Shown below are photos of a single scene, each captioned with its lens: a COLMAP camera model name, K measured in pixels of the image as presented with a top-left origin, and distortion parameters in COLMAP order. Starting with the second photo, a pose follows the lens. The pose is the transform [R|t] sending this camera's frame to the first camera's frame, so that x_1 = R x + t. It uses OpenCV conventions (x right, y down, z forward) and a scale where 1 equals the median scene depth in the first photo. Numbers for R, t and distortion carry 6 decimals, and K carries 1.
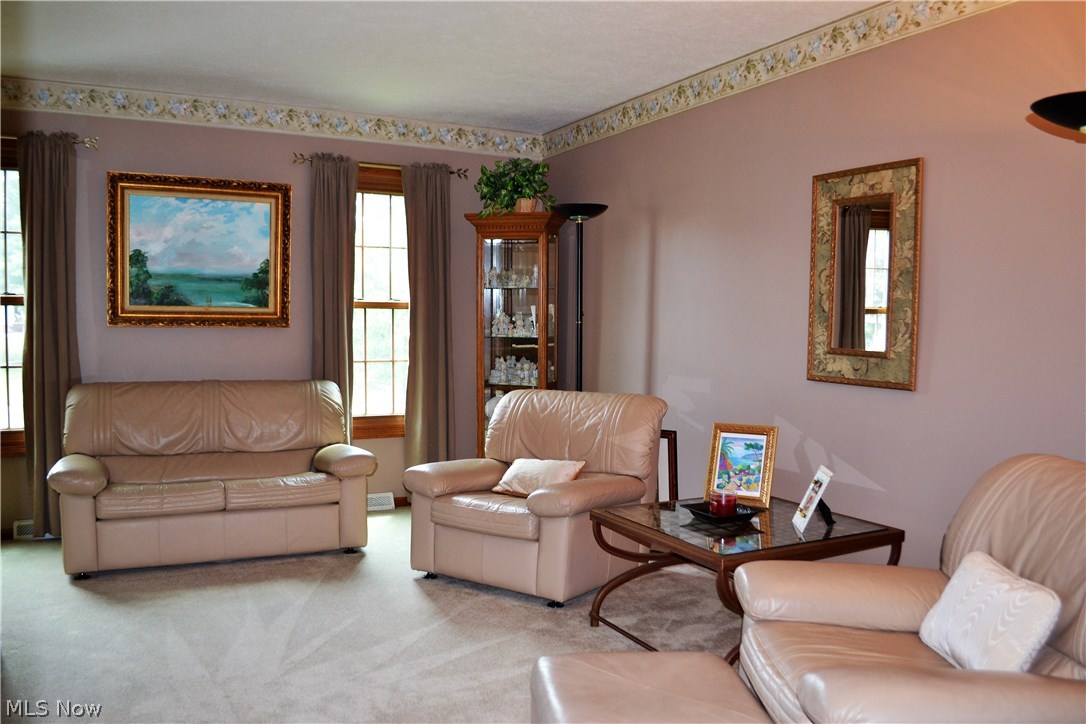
lens RADIAL K [[877.6, 0, 548.8], [0, 877.6, 380.8], [0, 0, 1]] dist [-0.072587, -0.000349]
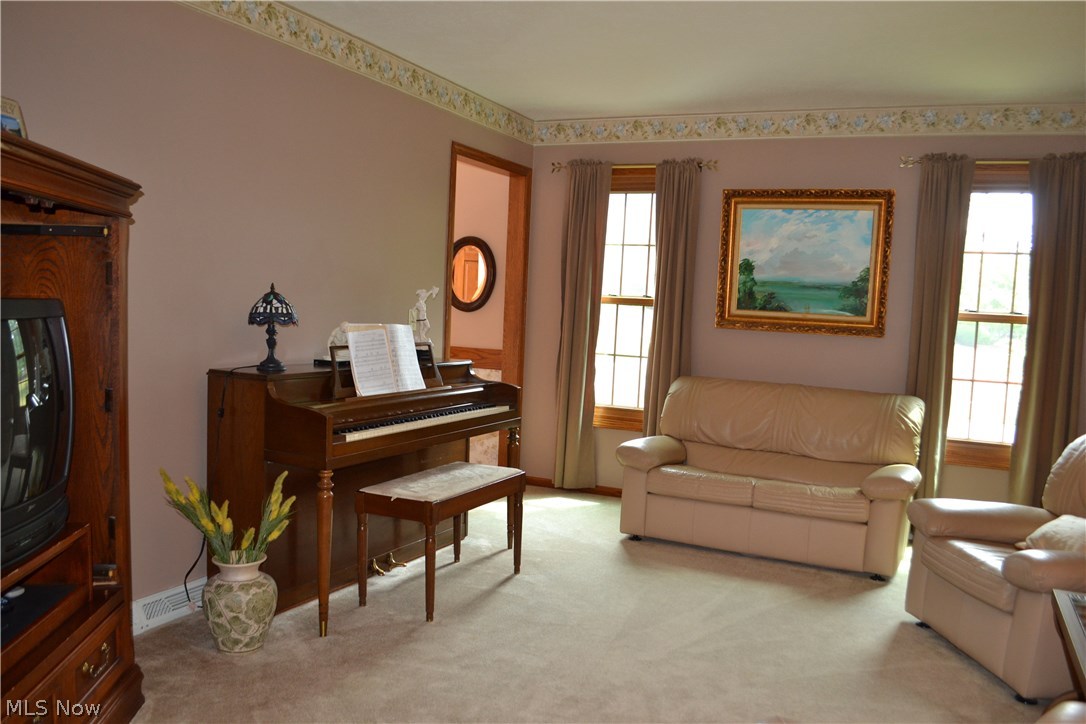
lens RADIAL K [[855.3, 0, 545.2], [0, 855.3, 384.6], [0, 0, 1]] dist [-0.064291, -0.003713]
pose [[0.619017, 0.089436, -0.780268, 0.215153], [-0.095494, 0.994695, 0.038254, -0.010339], [0.779550, 0.050831, 0.624274, 0.131325]]
